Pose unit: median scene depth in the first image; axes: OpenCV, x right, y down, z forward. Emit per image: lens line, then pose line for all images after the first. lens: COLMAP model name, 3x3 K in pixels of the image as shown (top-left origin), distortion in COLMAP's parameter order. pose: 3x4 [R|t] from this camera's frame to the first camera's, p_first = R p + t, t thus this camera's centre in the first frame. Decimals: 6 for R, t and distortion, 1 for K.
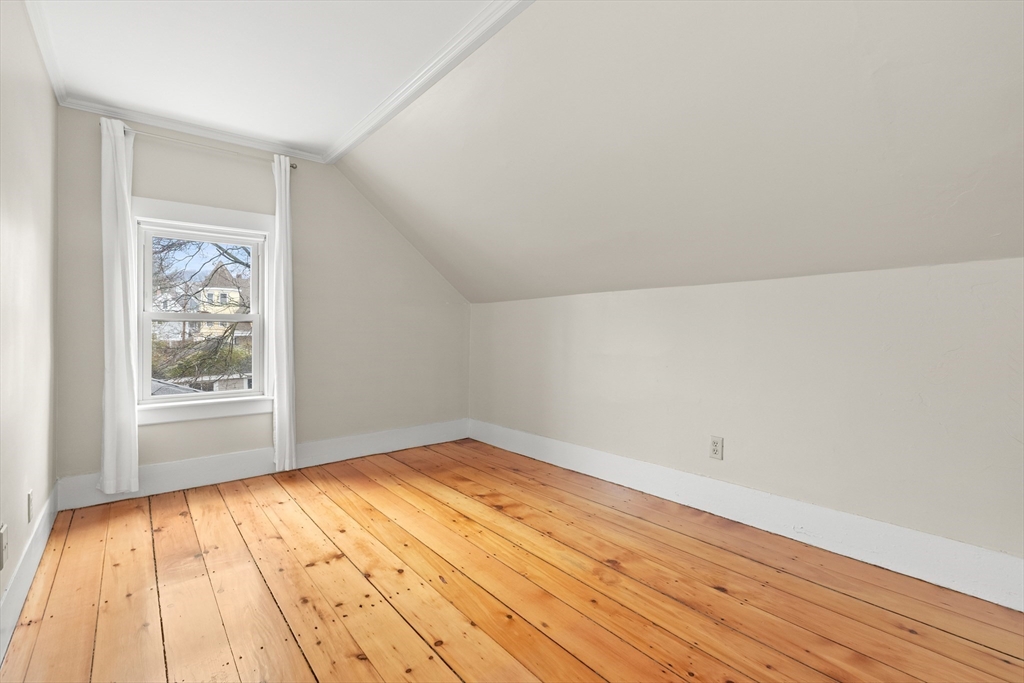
lens RADIAL K [[471.0, 0, 511.8], [0, 471.0, 335.4], [0, 0, 1]] dist [-0.002958, -0.000161]
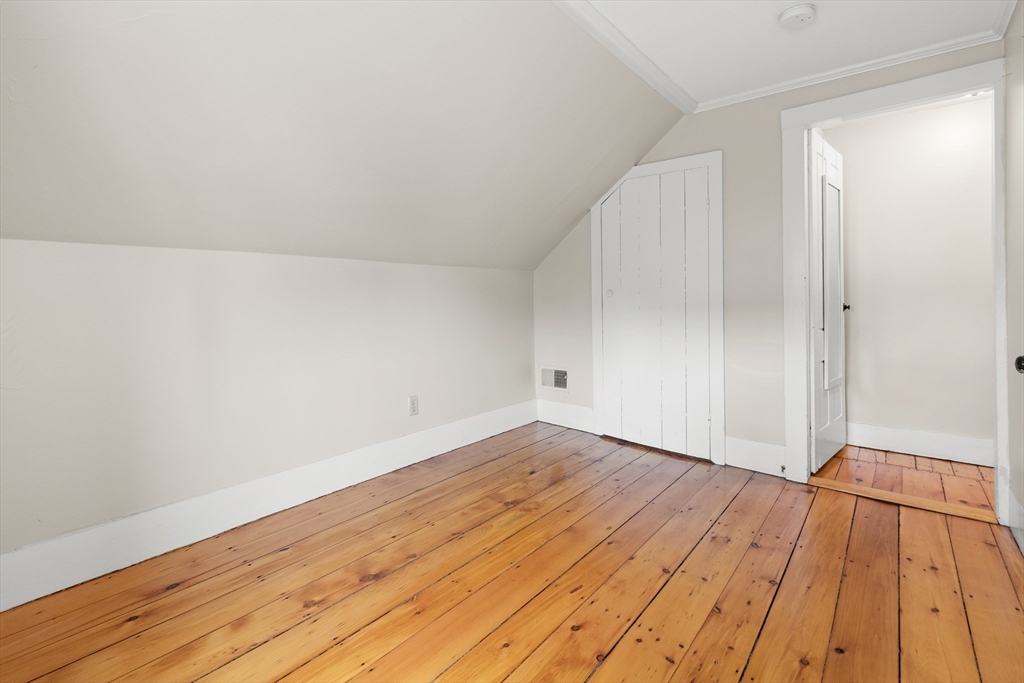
lens RADIAL K [[471.0, 0, 510.7], [0, 471.0, 301.3], [0, 0, 1]] dist [-0.002958, -0.000161]
pose [[-0.200831, -0.004605, 0.979615, -0.869854], [0.024231, 0.999660, 0.009667, -0.031842], [-0.979326, 0.025679, -0.200651, 1.130132]]
